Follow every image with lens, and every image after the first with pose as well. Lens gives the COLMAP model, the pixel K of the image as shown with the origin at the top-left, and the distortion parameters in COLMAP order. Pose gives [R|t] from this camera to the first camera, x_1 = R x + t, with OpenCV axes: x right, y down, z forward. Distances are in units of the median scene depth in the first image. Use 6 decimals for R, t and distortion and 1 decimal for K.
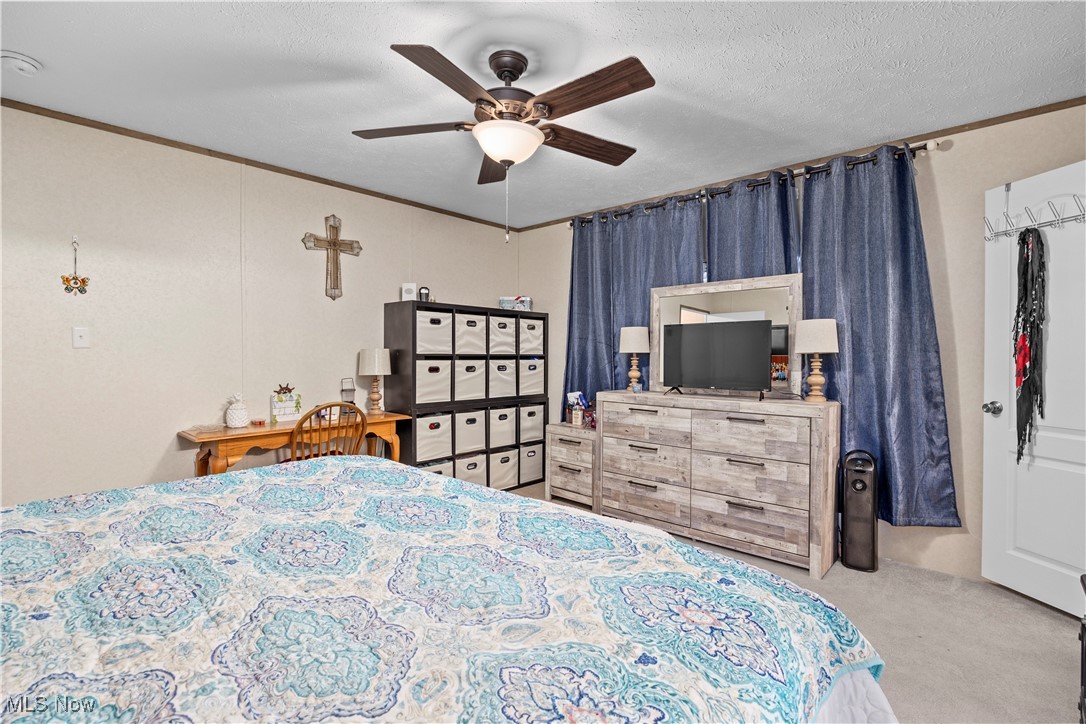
lens RADIAL K [[500.1, 0, 543.8], [0, 500.1, 364.0], [0, 0, 1]] dist [-0.022047, -0.000129]
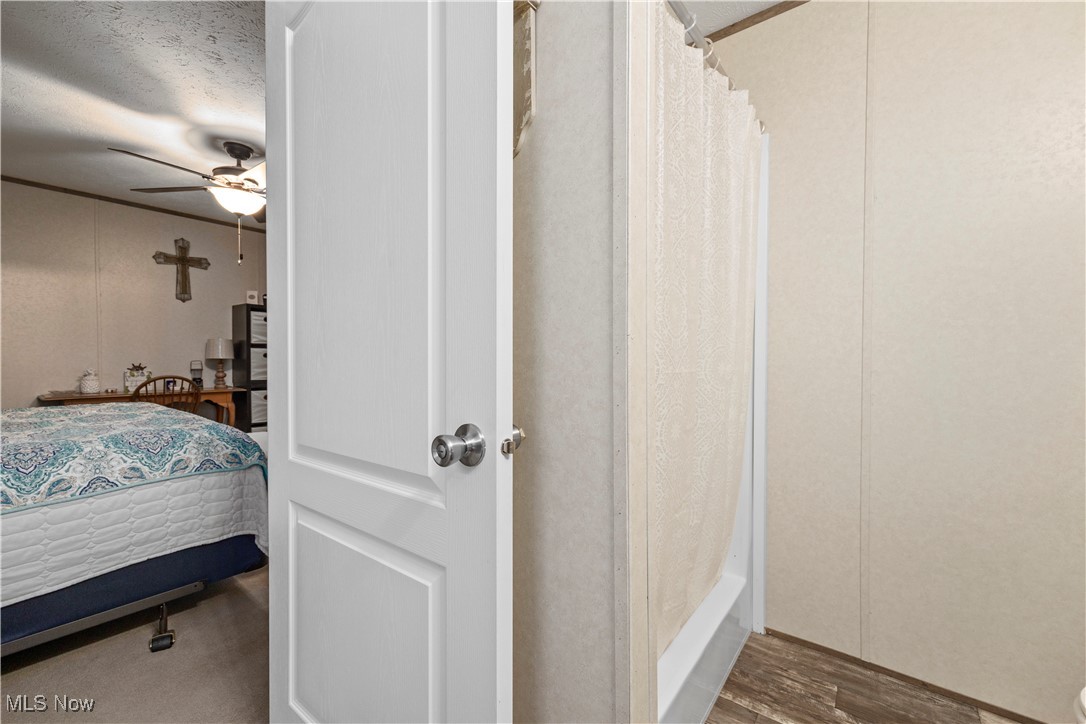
lens RADIAL K [[443.9, 0, 542.6], [0, 443.9, 368.7], [0, 0, 1]] dist [-0.001229, 0.000152]
pose [[0.997213, 0.006581, 0.074311, 0.452817], [-0.007132, 0.999949, 0.007143, 0.035155], [-0.074260, -0.007653, 0.997210, -0.262690]]
